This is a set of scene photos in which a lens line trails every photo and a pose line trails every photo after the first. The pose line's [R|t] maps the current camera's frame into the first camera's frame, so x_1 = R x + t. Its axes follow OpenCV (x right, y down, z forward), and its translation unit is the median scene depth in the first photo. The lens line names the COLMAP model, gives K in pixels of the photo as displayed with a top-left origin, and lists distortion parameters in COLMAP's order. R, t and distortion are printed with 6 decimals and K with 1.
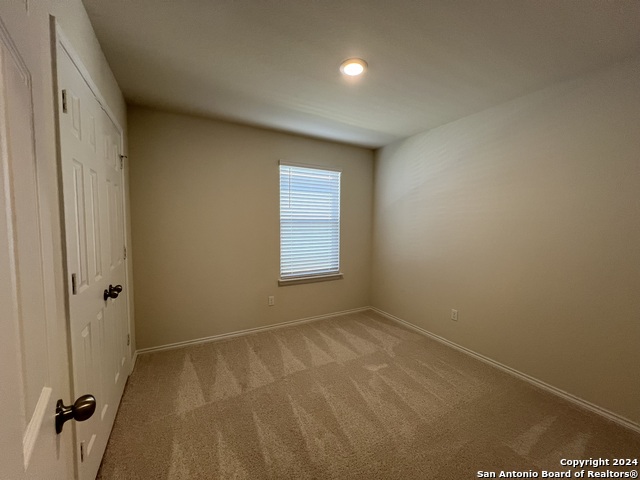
lens RADIAL K [[254.4, 0, 317.9], [0, 254.4, 238.3], [0, 0, 1]] dist [-0.000747, -0.000150]
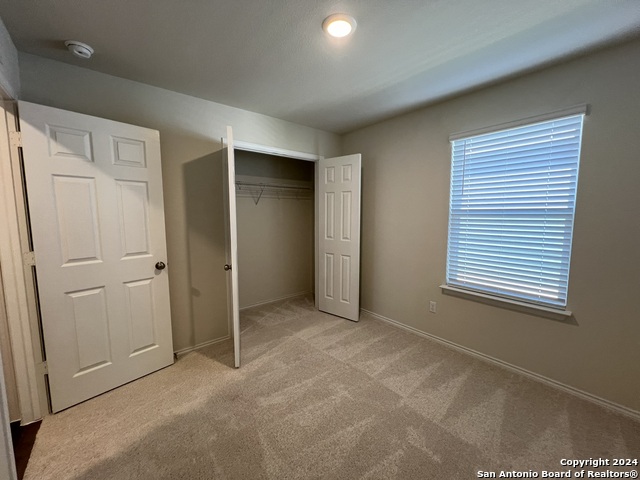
lens RADIAL K [[255.4, 0, 320.0], [0, 255.4, 237.9], [0, 0, 1]] dist [-0.003032, -0.000391]
pose [[0.196696, 0.087006, -0.976596, 0.624723], [-0.061969, 0.995167, 0.076180, -0.028031], [0.978504, 0.045534, 0.201137, 0.504420]]
